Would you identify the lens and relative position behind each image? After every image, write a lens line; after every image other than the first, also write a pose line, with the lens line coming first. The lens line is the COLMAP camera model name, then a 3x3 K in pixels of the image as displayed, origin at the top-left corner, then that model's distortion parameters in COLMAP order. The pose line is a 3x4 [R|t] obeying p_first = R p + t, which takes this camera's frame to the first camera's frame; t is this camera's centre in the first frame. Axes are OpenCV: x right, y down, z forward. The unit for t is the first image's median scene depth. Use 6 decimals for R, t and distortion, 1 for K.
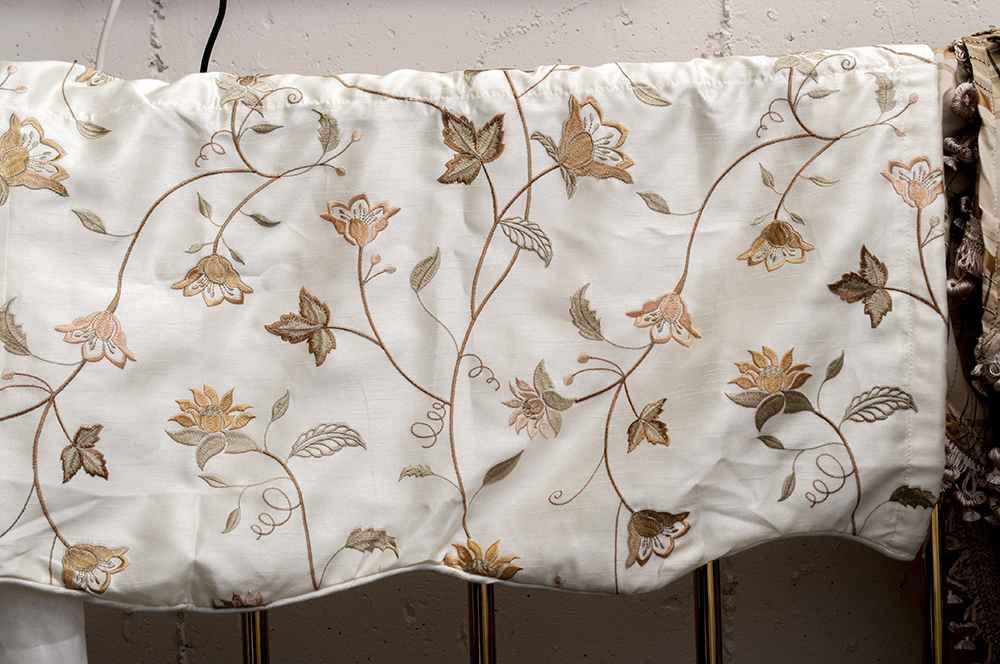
lens RADIAL K [[2037.9, 0, 502.5], [0, 2037.9, 333.6], [0, 0, 1]] dist [-0.043624, 0.000000]
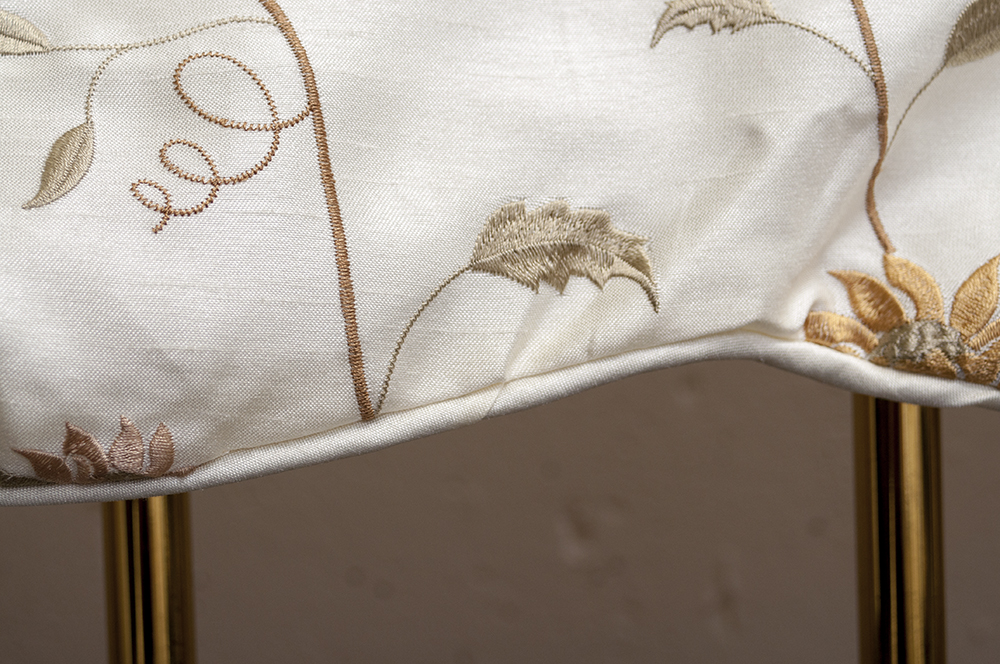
lens RADIAL K [[2873.9, 0, 498.0], [0, 2873.9, 331.7], [0, 0, 1]] dist [0.068636, 0.000000]
pose [[0.999967, 0.001741, -0.007962, -0.070398], [-0.001336, 0.998713, 0.050707, 0.093635], [0.008040, -0.050694, 0.998682, 0.606508]]
